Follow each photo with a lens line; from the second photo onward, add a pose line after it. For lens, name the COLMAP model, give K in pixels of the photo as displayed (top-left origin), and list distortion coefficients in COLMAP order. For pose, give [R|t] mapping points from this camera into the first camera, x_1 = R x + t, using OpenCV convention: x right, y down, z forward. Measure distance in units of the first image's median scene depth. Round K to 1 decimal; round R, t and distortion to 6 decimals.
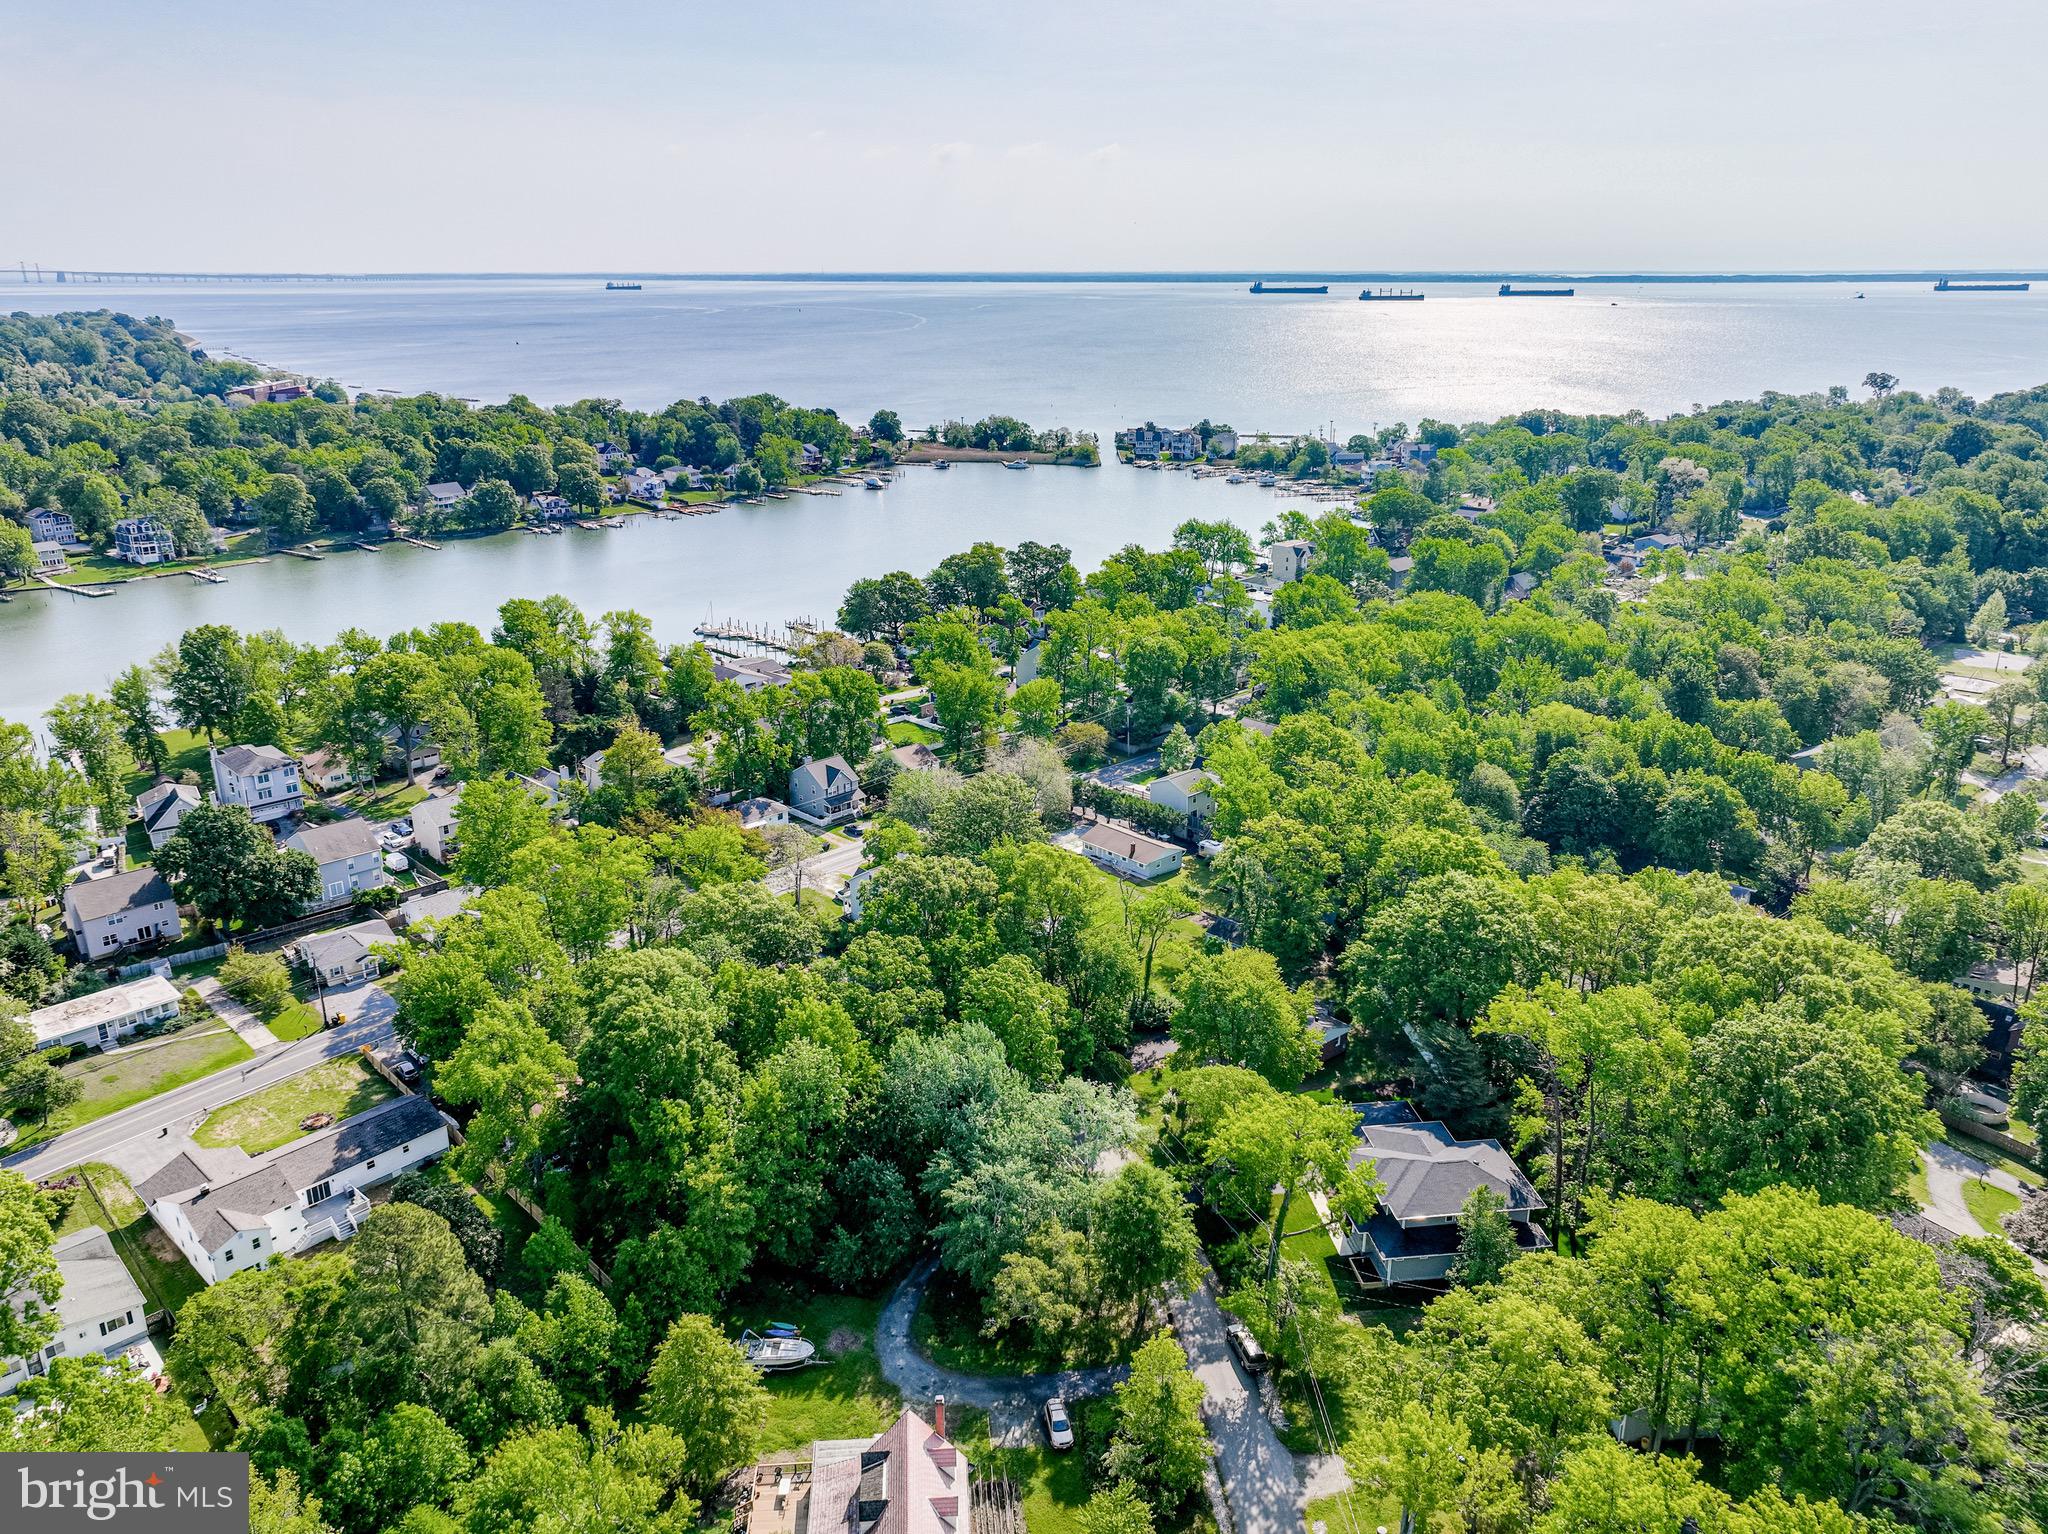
lens RADIAL K [[1449.6, 0, 1024.0], [0, 1449.6, 767.0], [0, 0, 1]] dist [0.005258, 0.002163]
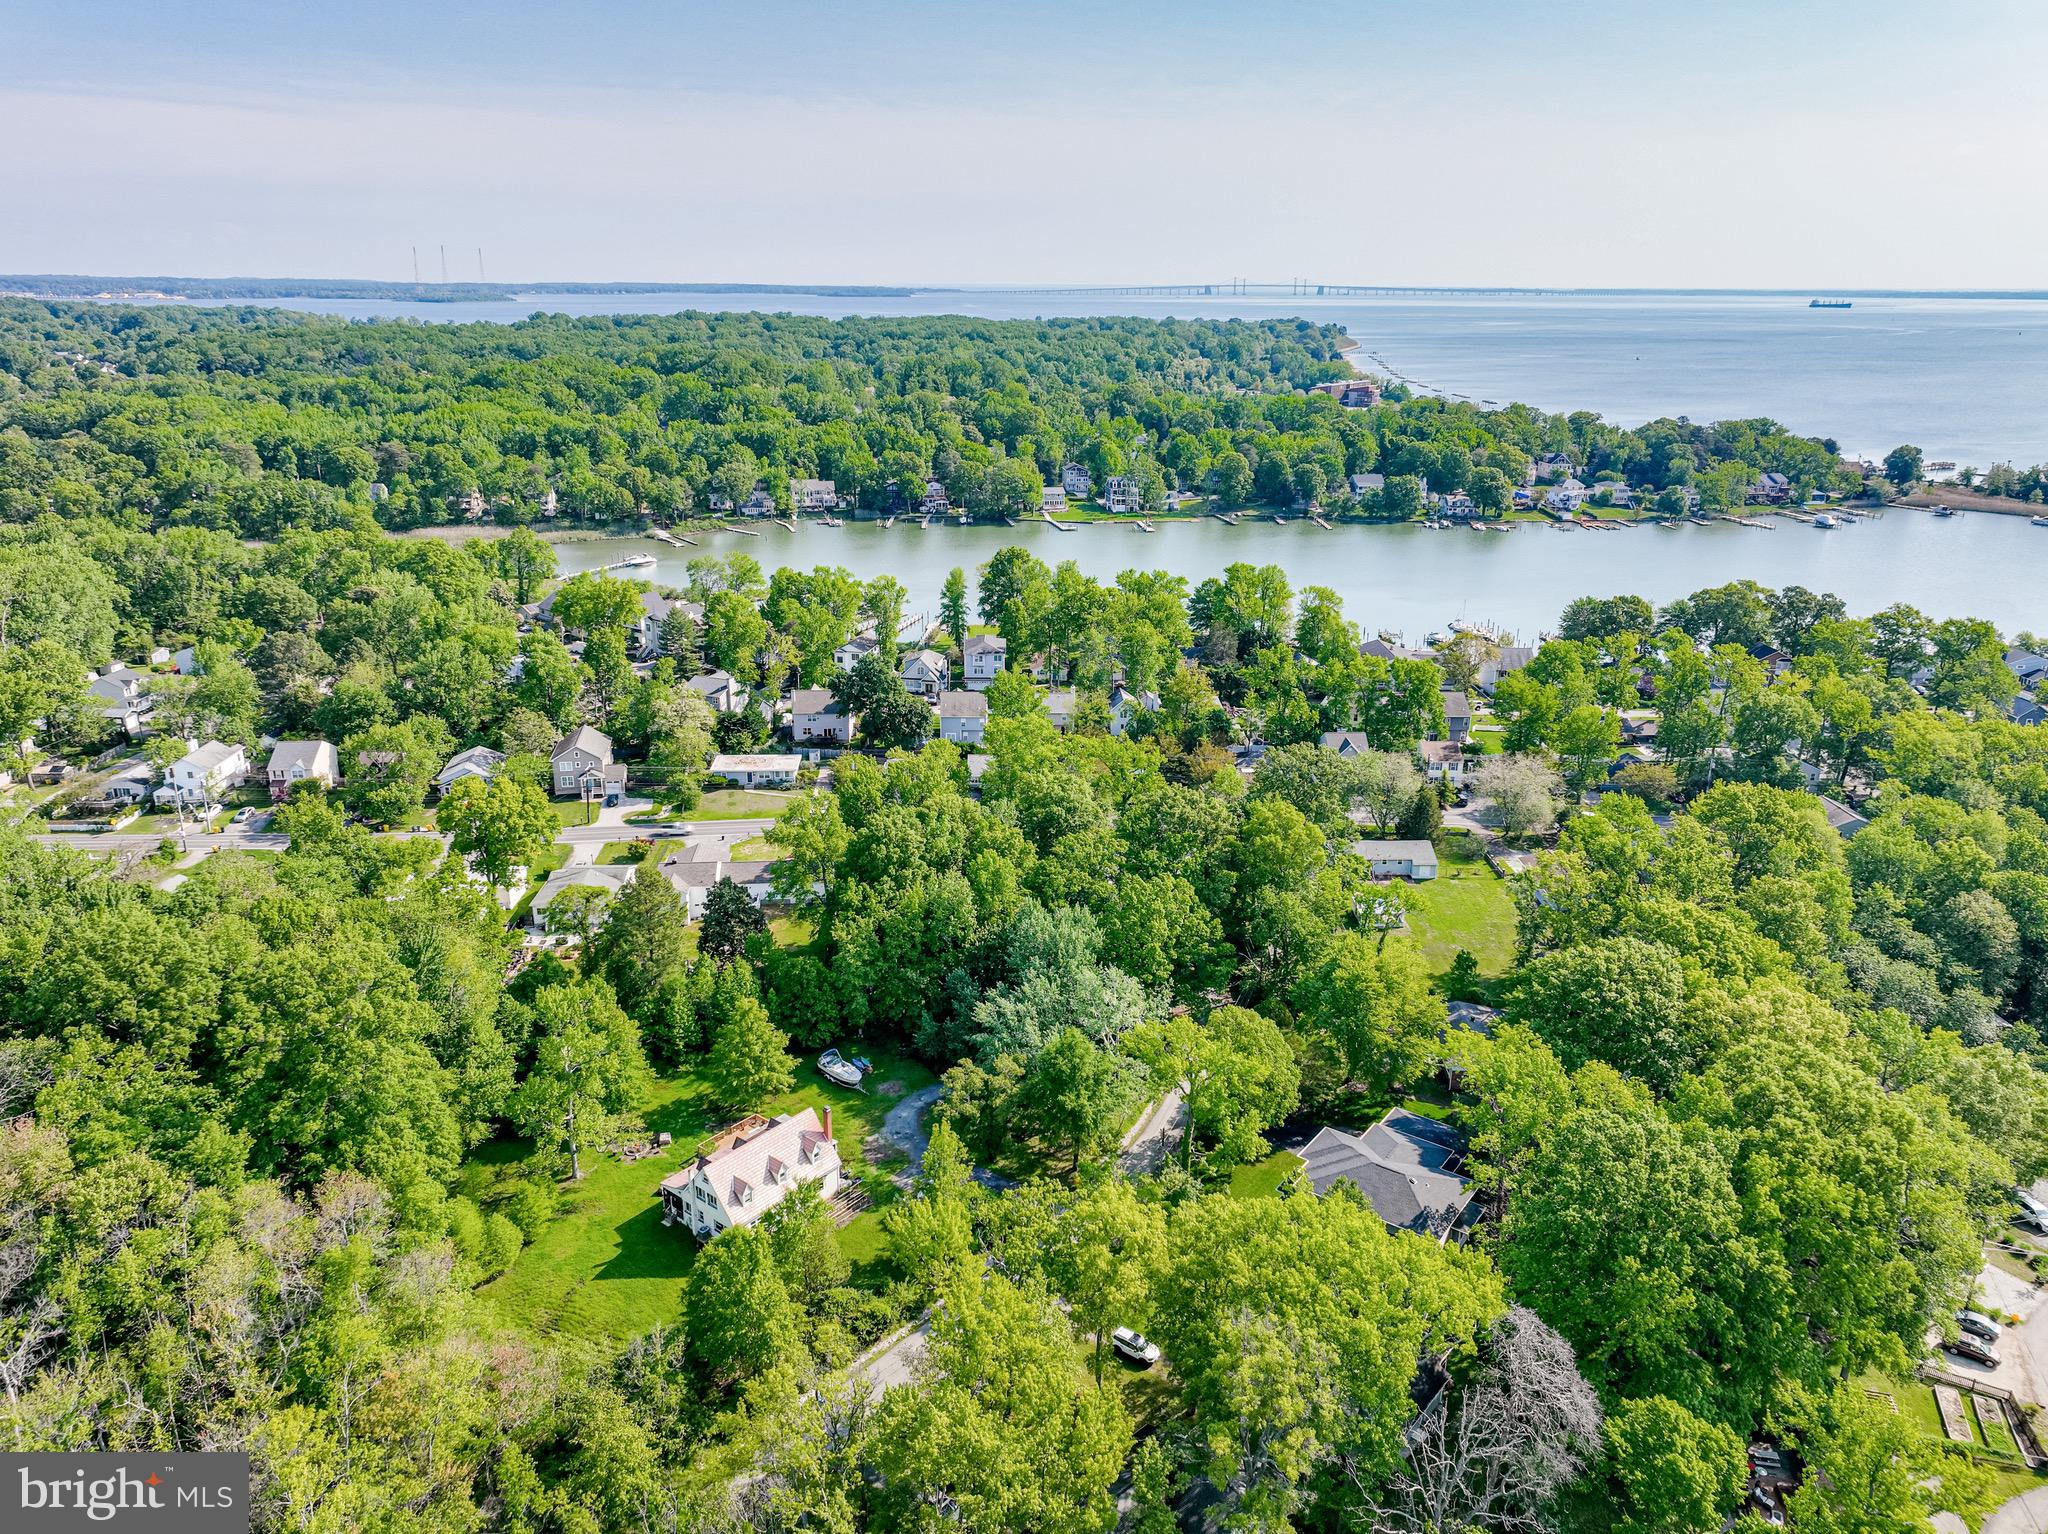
lens RADIAL K [[1449.6, 0, 1024.0], [0, 1449.6, 767.0], [0, 0, 1]] dist [0.005258, 0.002163]
pose [[0.727908, 0.224377, -0.647923, 0.172269], [-0.230460, 0.970029, 0.077013, -0.003345], [0.645784, 0.093262, 0.757803, 0.011984]]
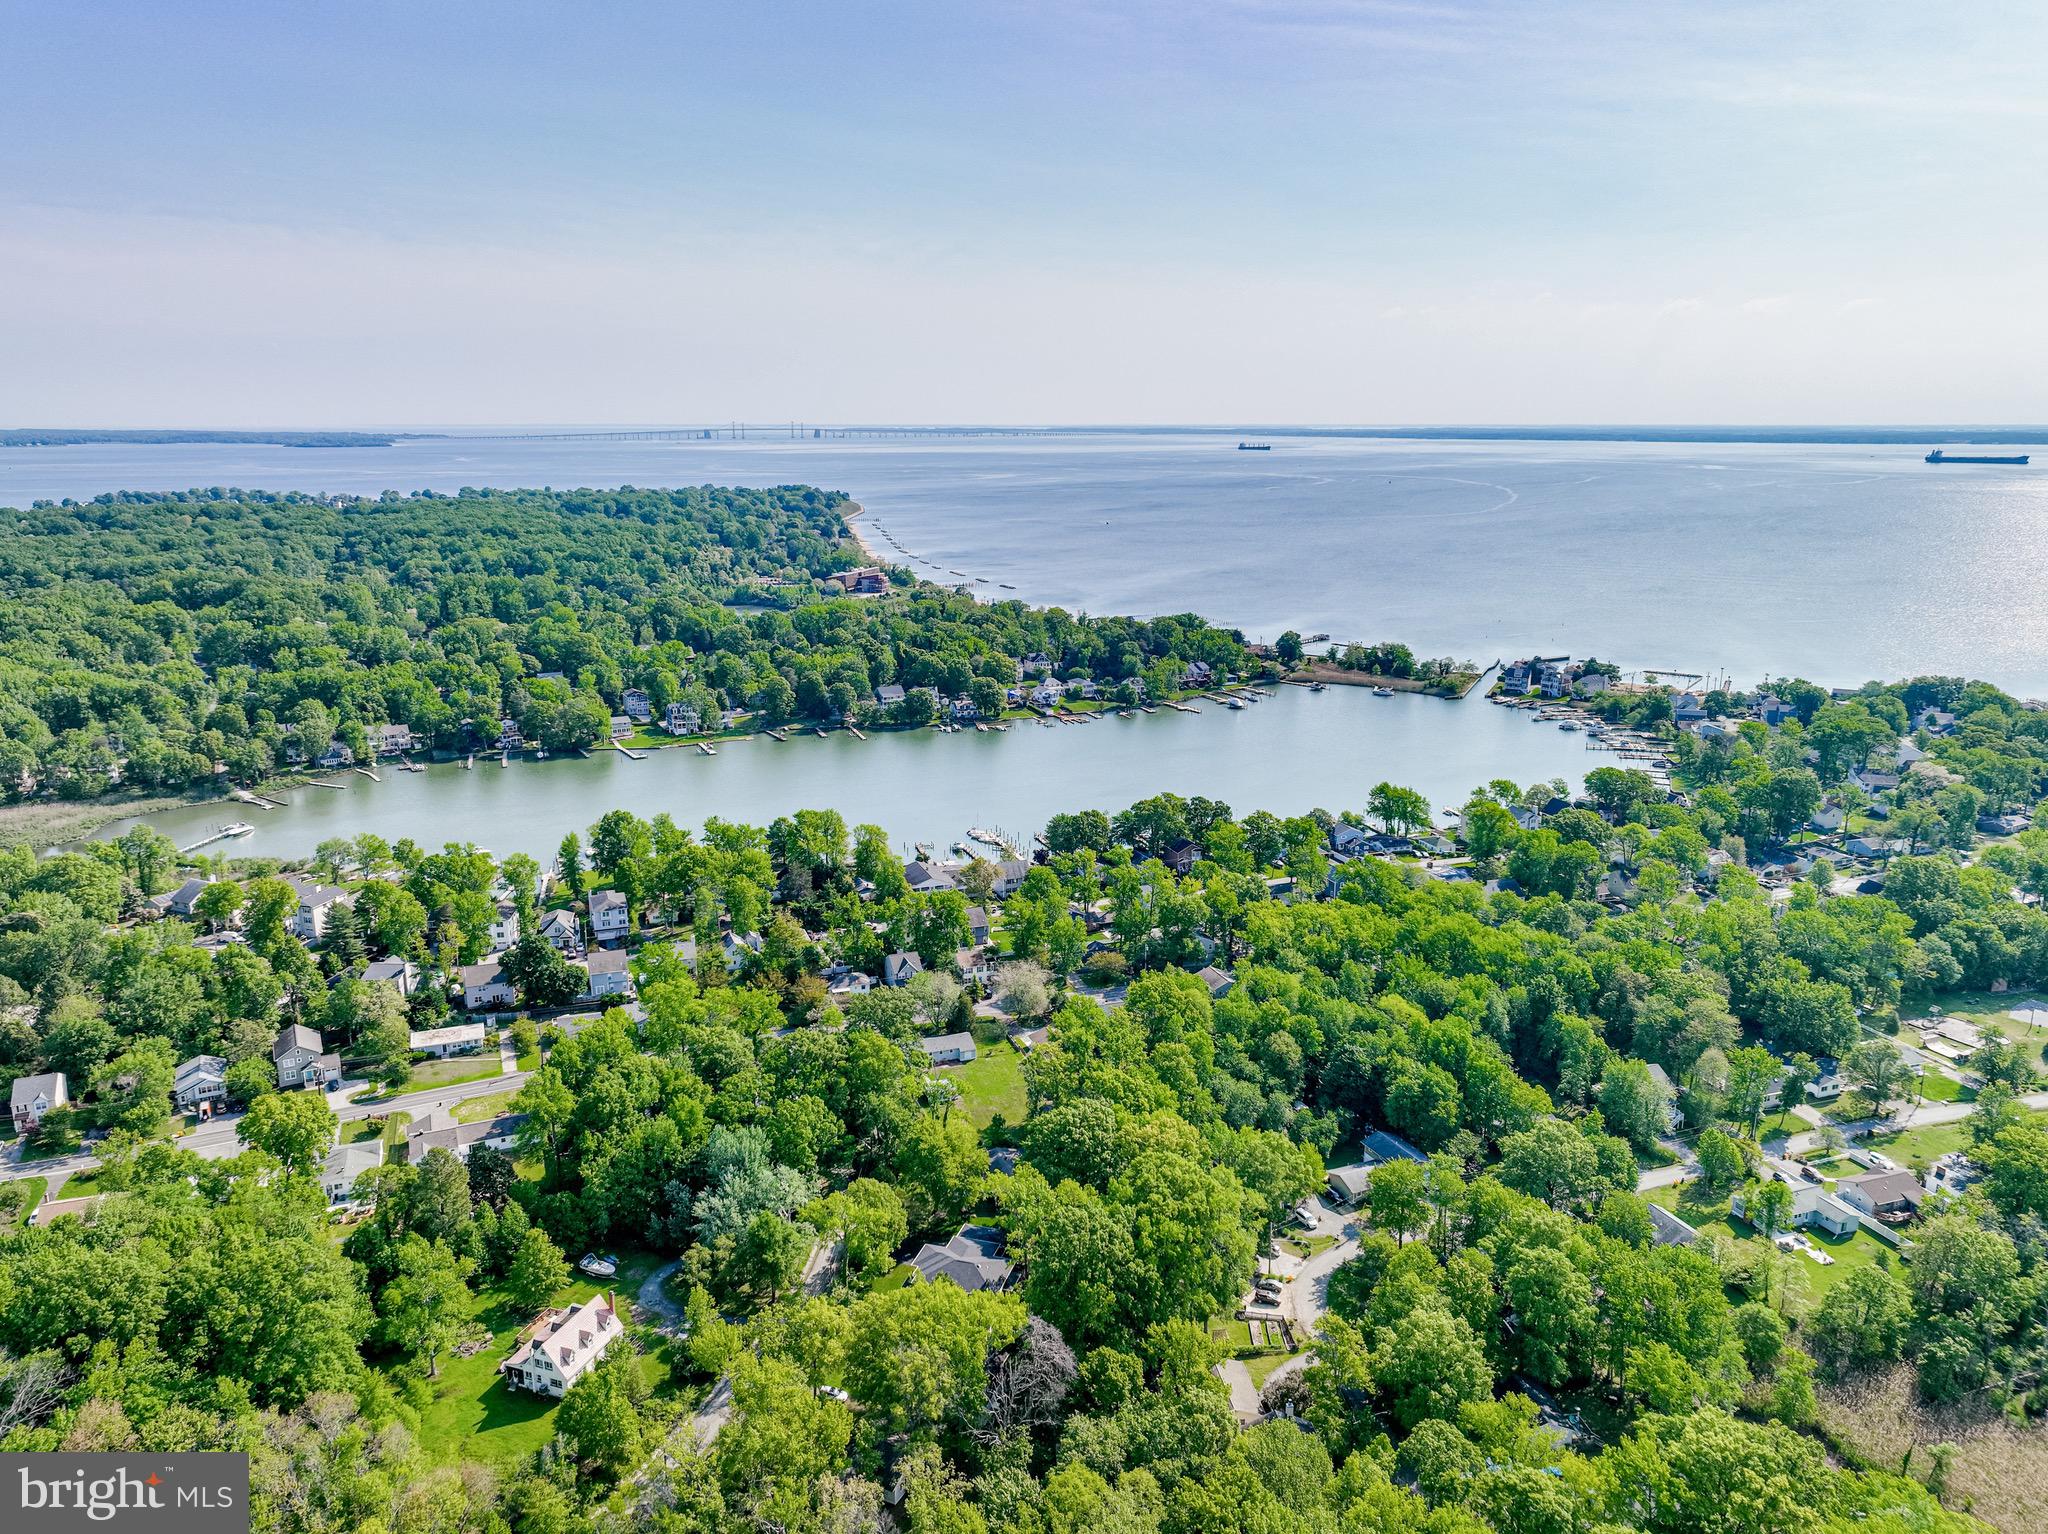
lens RADIAL K [[1449.6, 0, 1024.0], [0, 1449.6, 767.0], [0, 0, 1]] dist [0.005258, 0.002163]
pose [[0.911021, 0.096634, -0.400878, 0.243797], [-0.134783, 0.988538, -0.068009, -0.048179], [0.389711, 0.115989, 0.913604, -0.149816]]
